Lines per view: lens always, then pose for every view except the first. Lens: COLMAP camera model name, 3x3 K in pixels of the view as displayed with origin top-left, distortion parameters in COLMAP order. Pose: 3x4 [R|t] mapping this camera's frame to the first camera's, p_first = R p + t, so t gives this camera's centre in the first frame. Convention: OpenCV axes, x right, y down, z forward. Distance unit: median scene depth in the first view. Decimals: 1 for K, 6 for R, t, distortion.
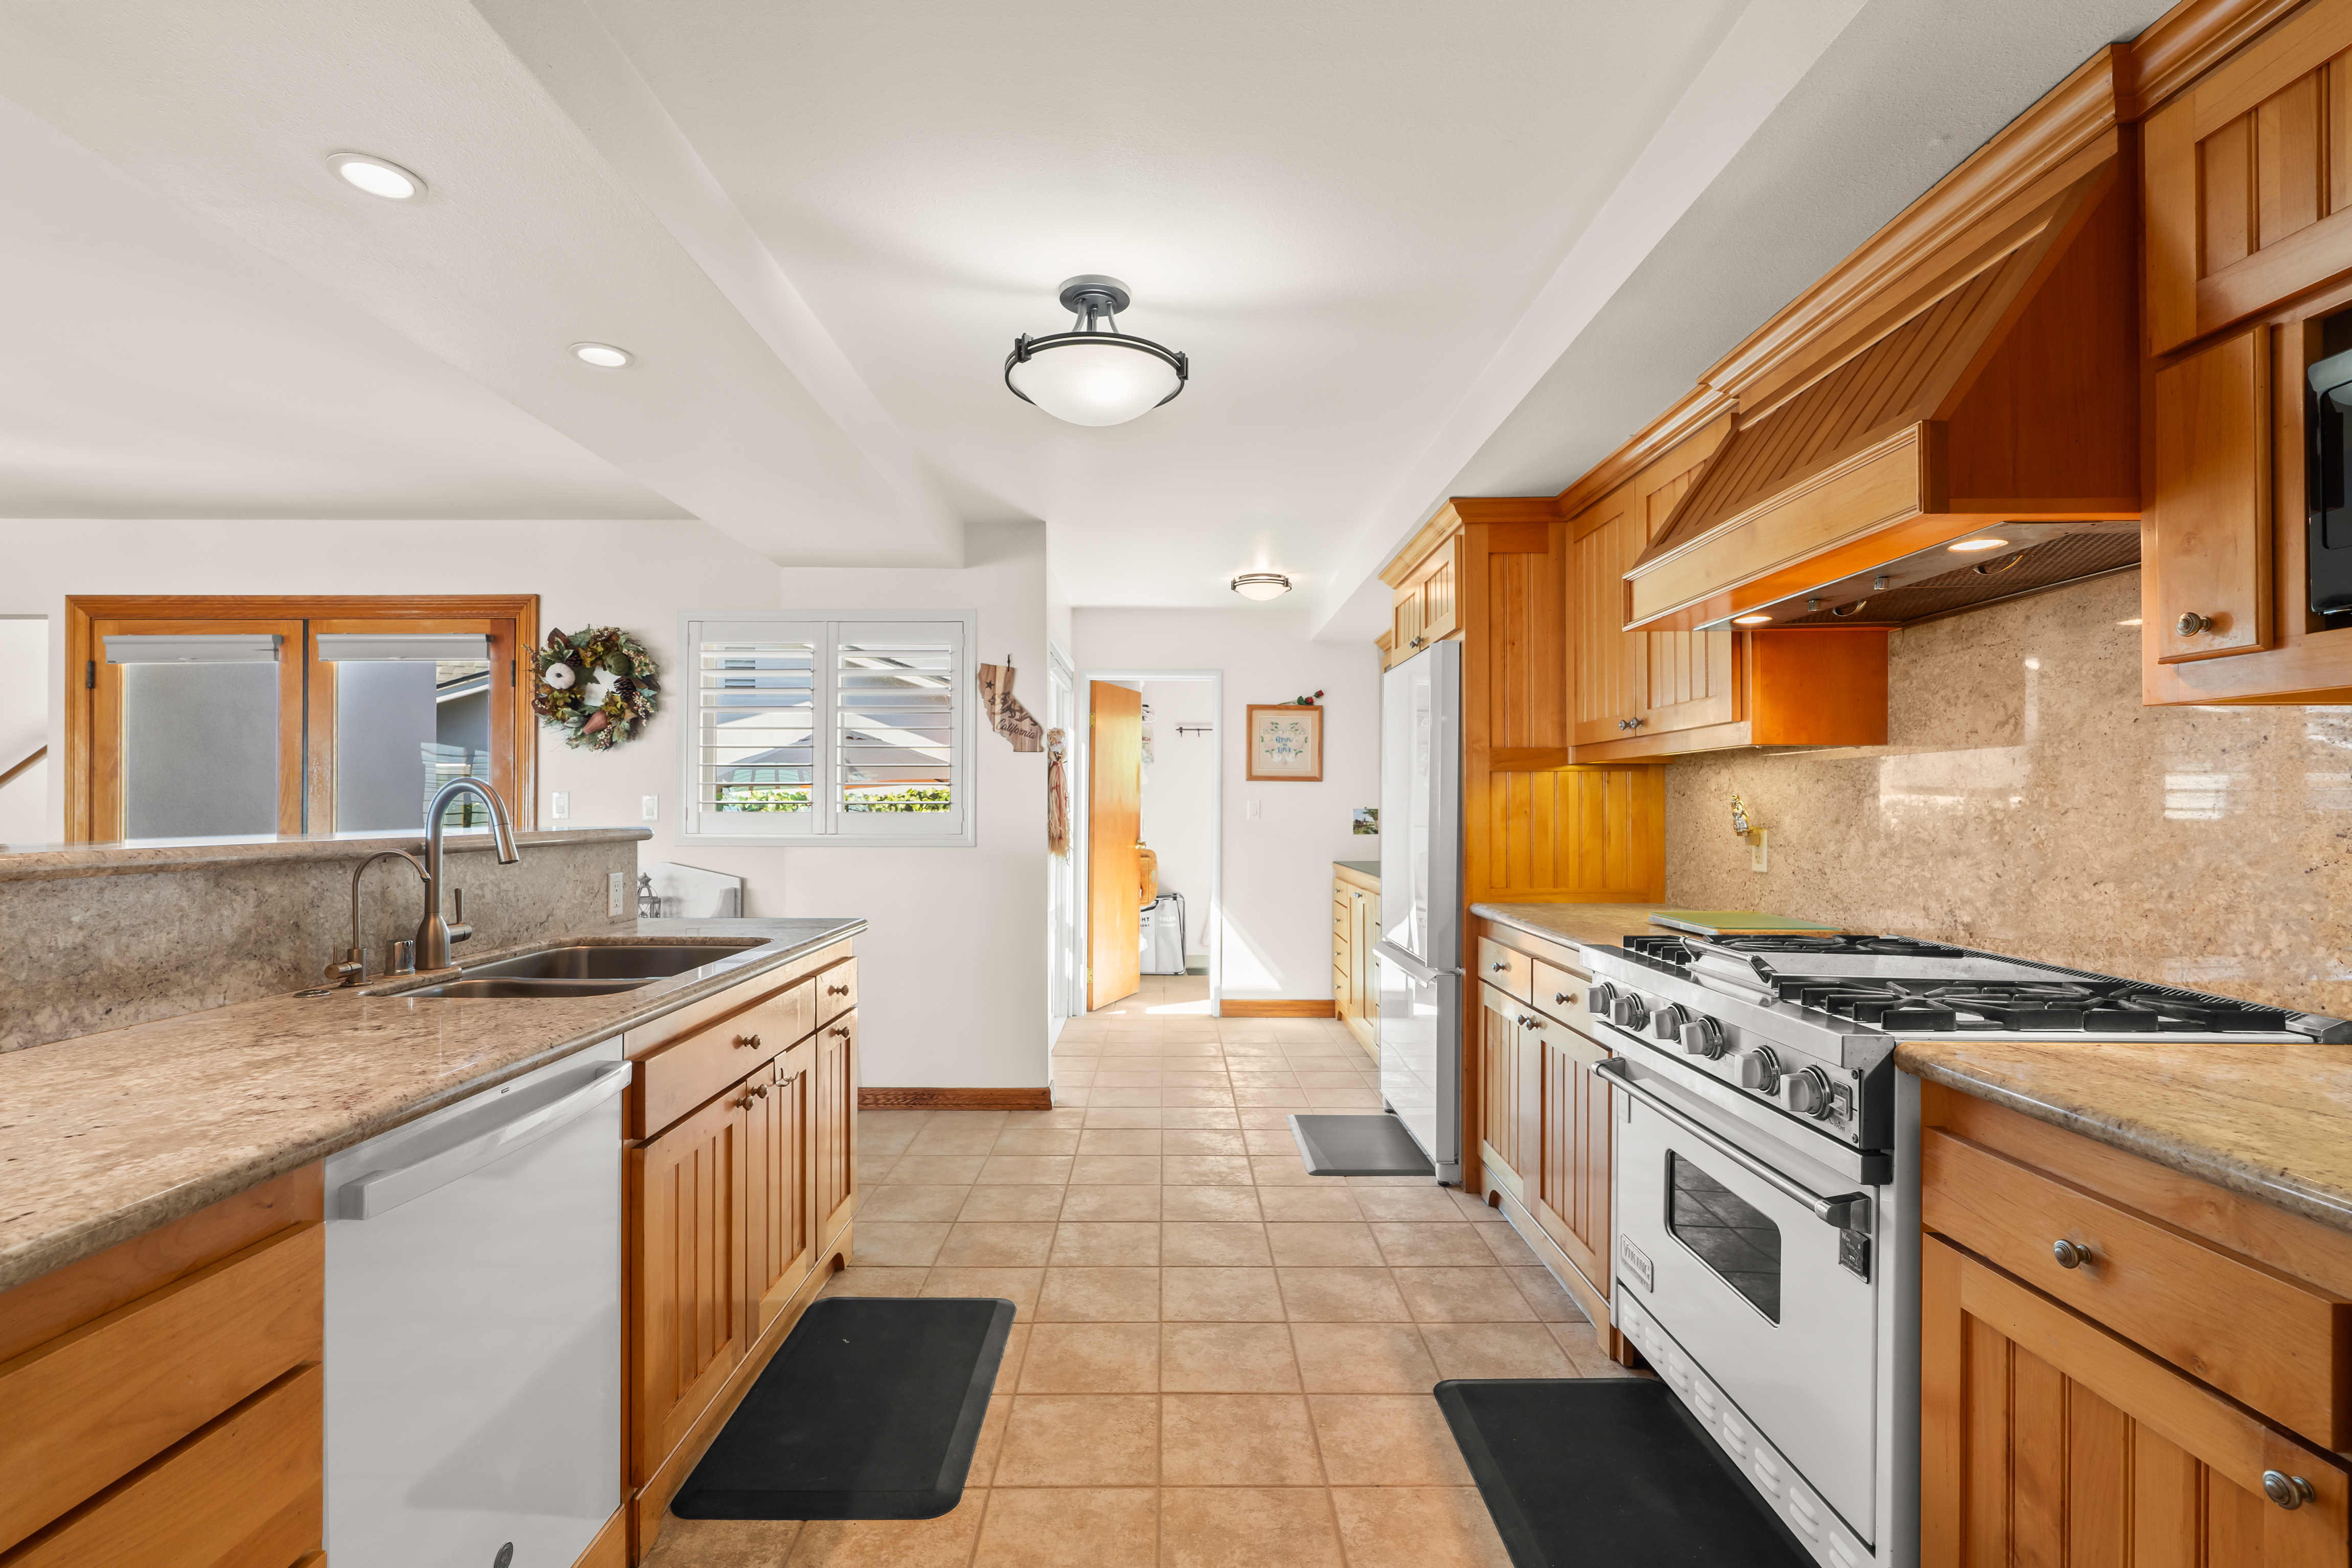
lens RADIAL K [[1072.8, 0, 1172.7], [0, 1072.8, 801.0], [0, 0, 1]] dist [-0.007634, 0.001687]
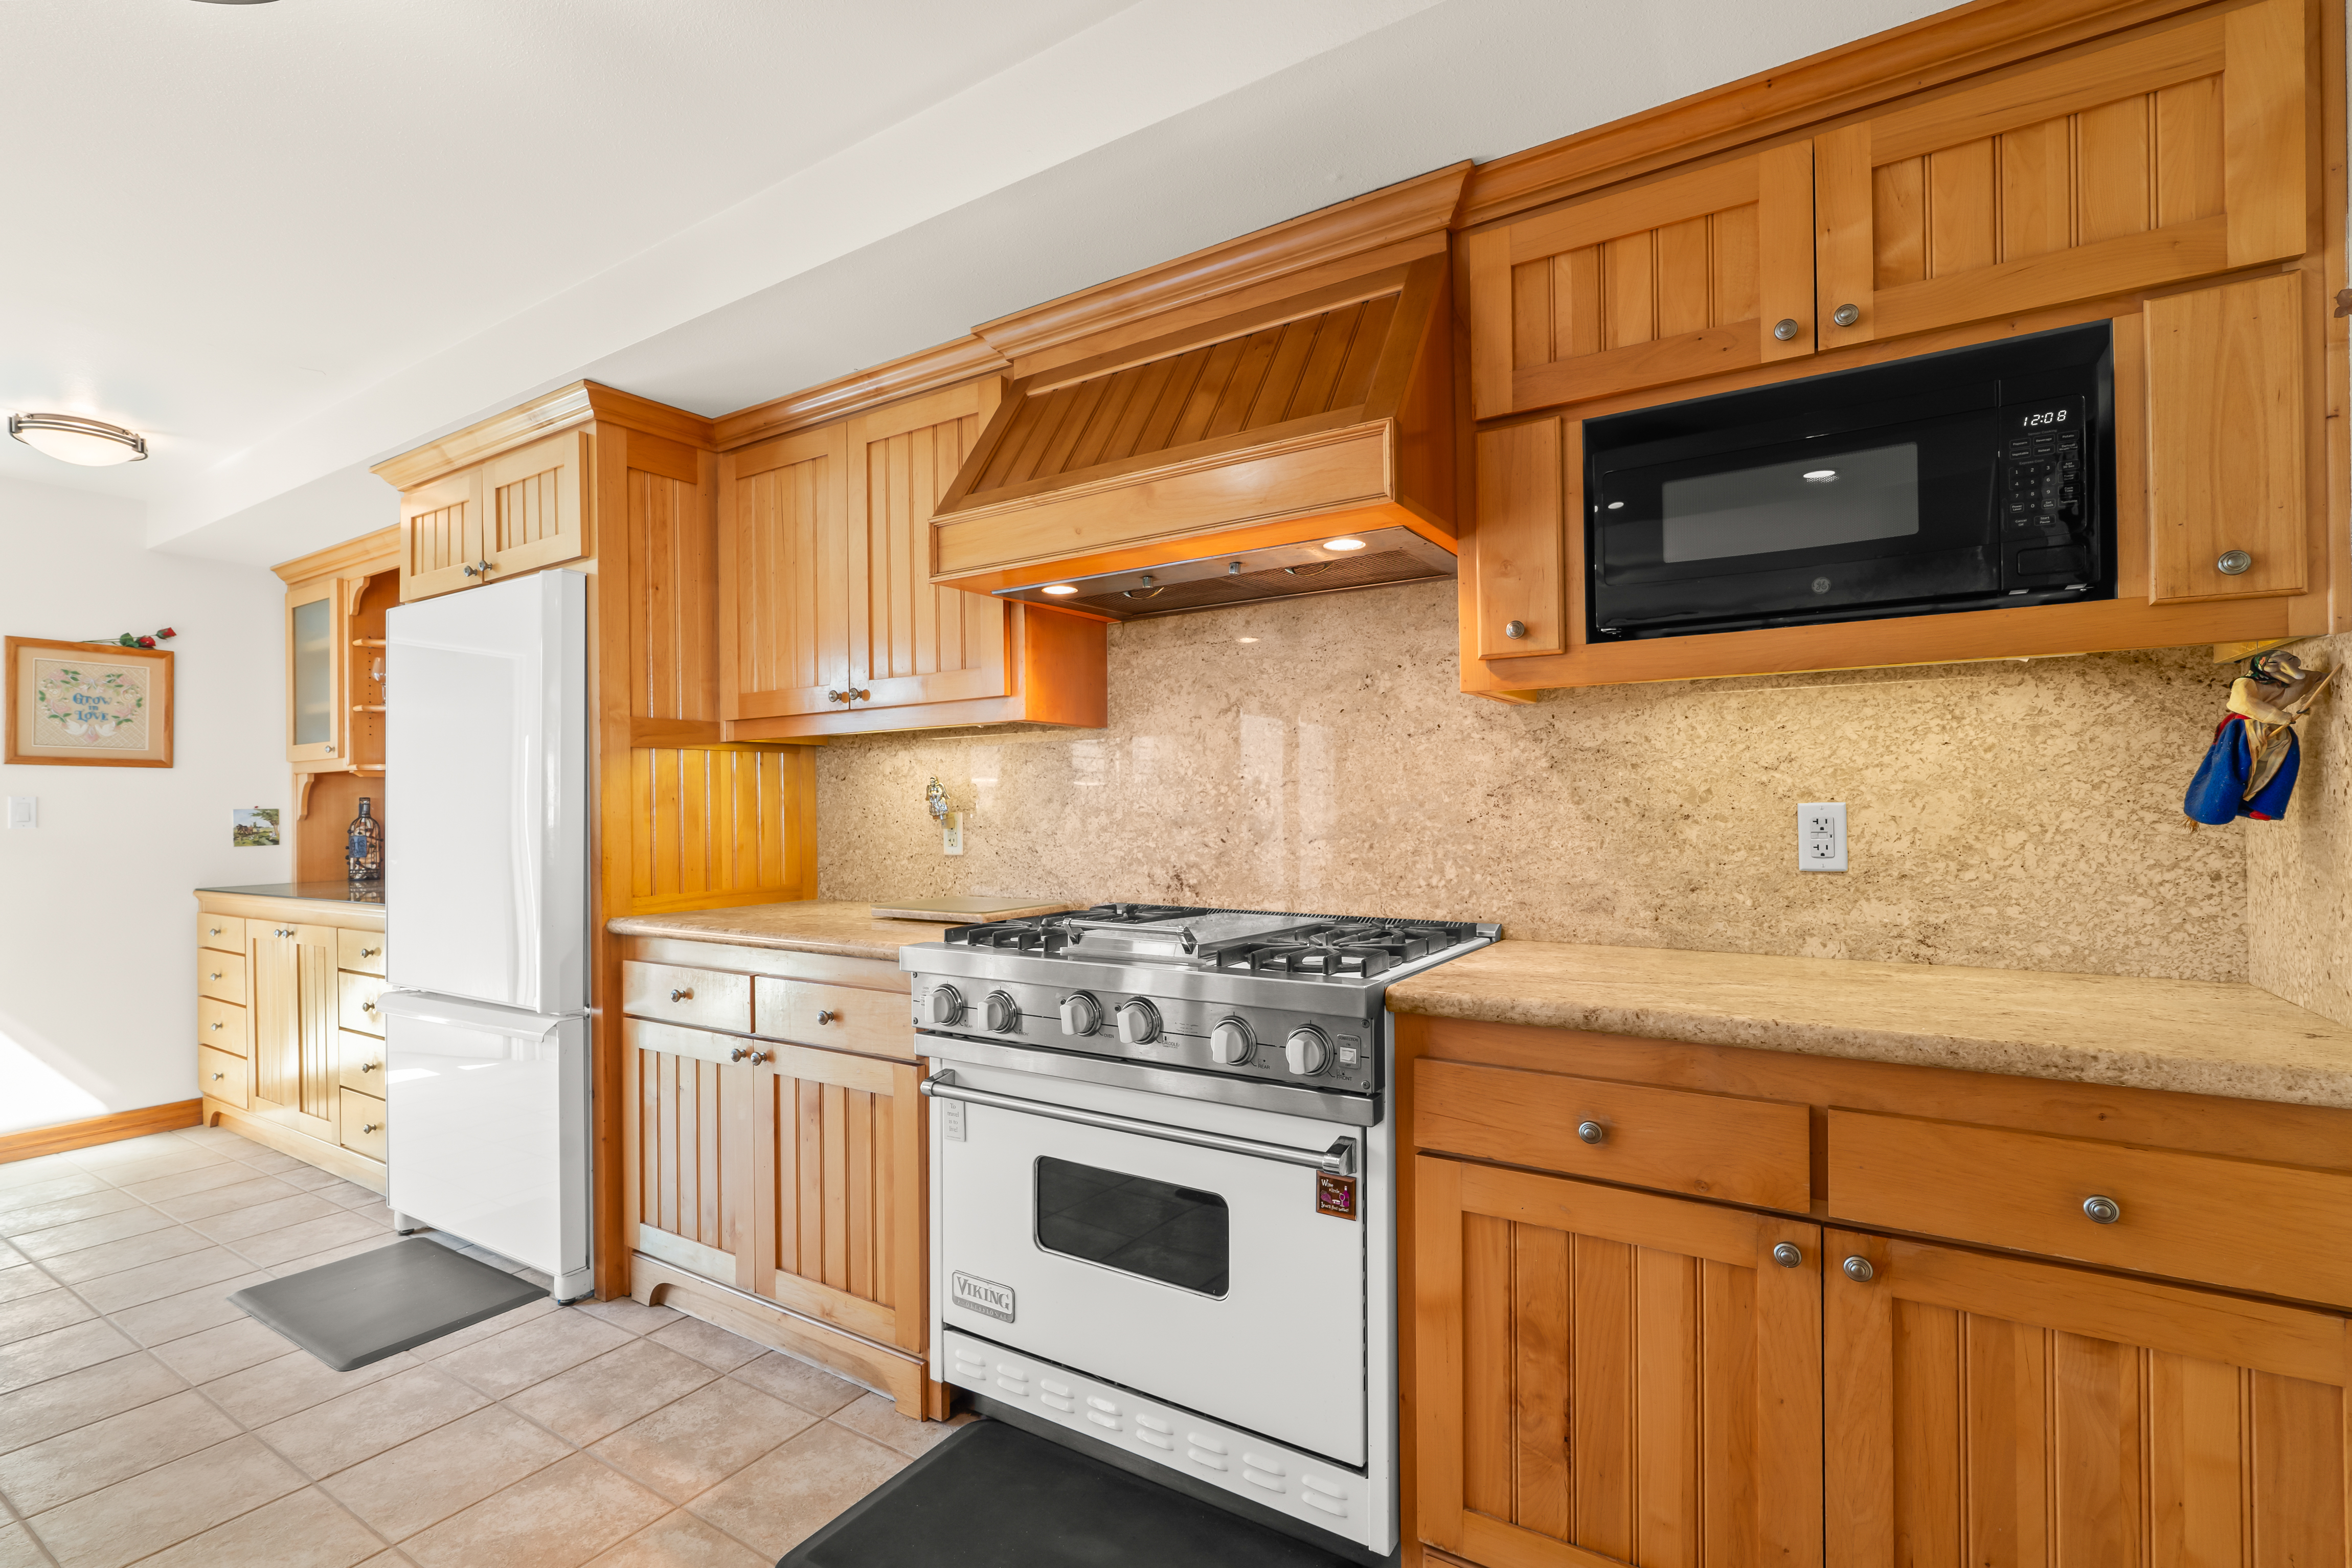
lens RADIAL K [[1072.8, 0, 1179.0], [0, 1072.8, 795.1], [0, 0, 1]] dist [-0.007634, 0.001687]
pose [[0.537498, -0.003073, 0.843260, -0.200138], [0.011177, 0.999931, -0.003480, 0.019439], [-0.843191, 0.011295, 0.537495, 0.341214]]
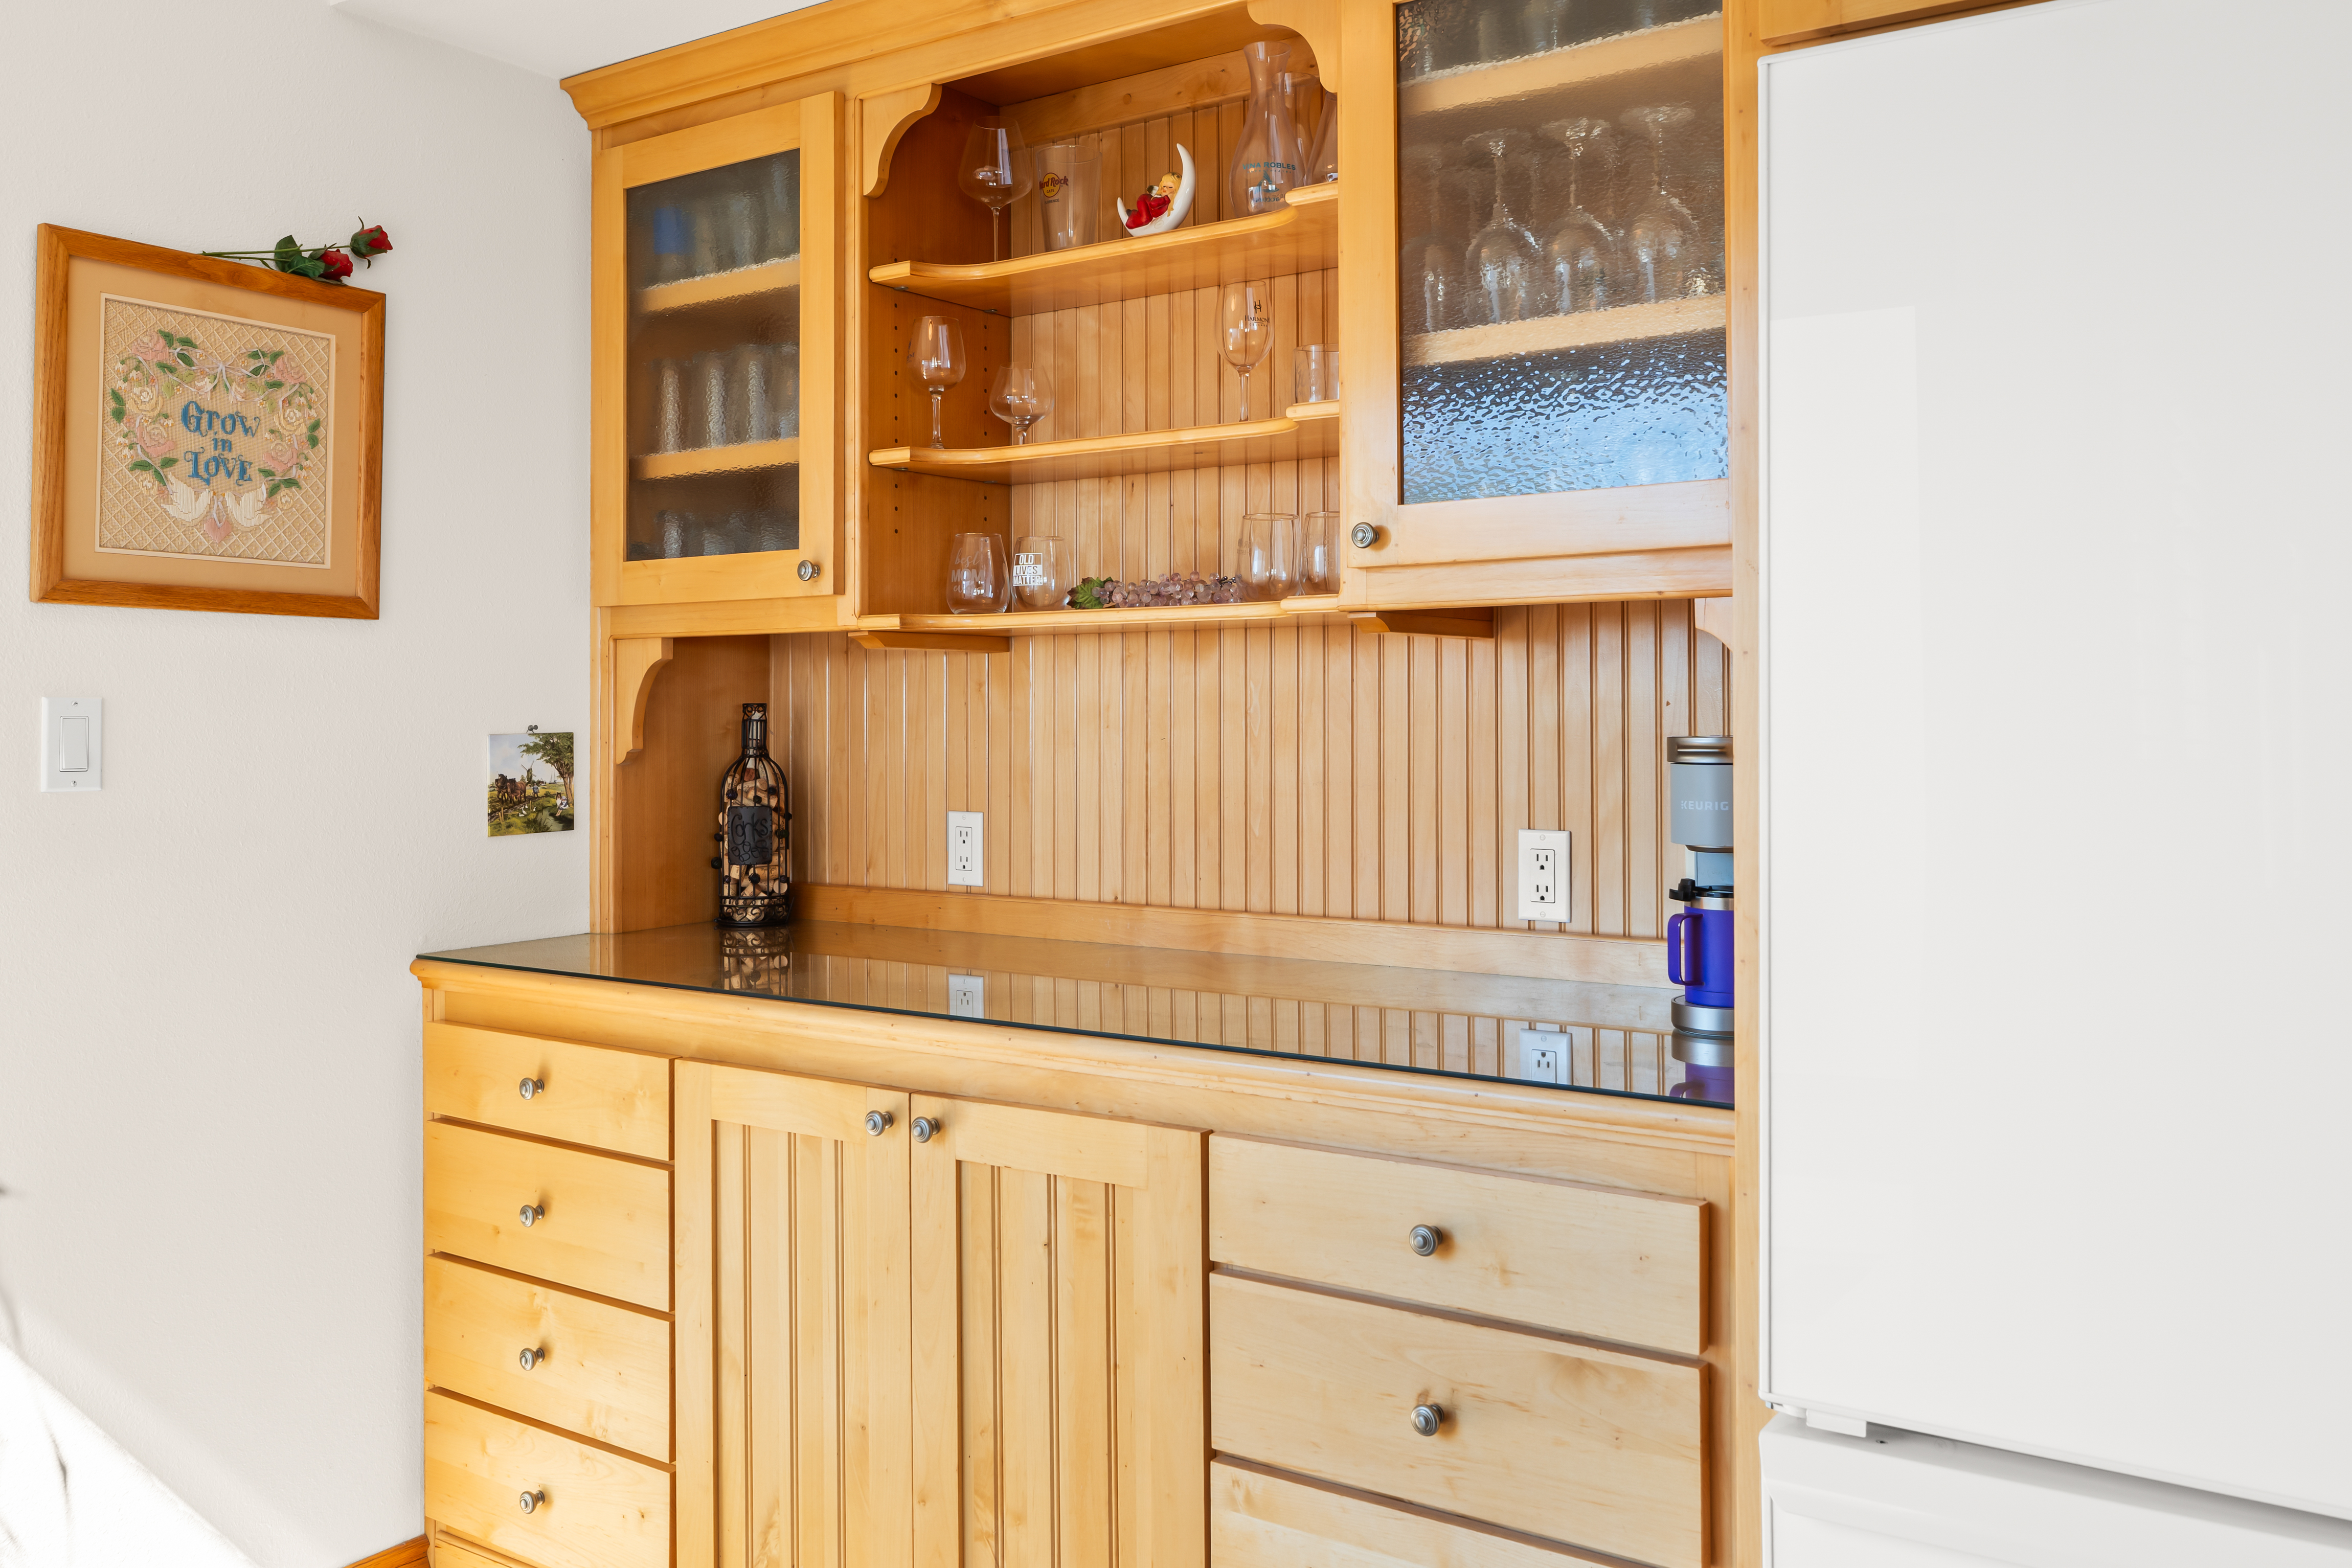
lens RADIAL K [[2061.0, 0, 1182.0], [0, 2061.0, 714.6], [0, 0, 1]] dist [0.061570, 0.003229]
pose [[0.588540, 0.000875, 0.808468, -0.319139], [0.001968, 0.999995, -0.002514, 0.011631], [-0.808466, 0.003071, 0.588535, 1.488625]]
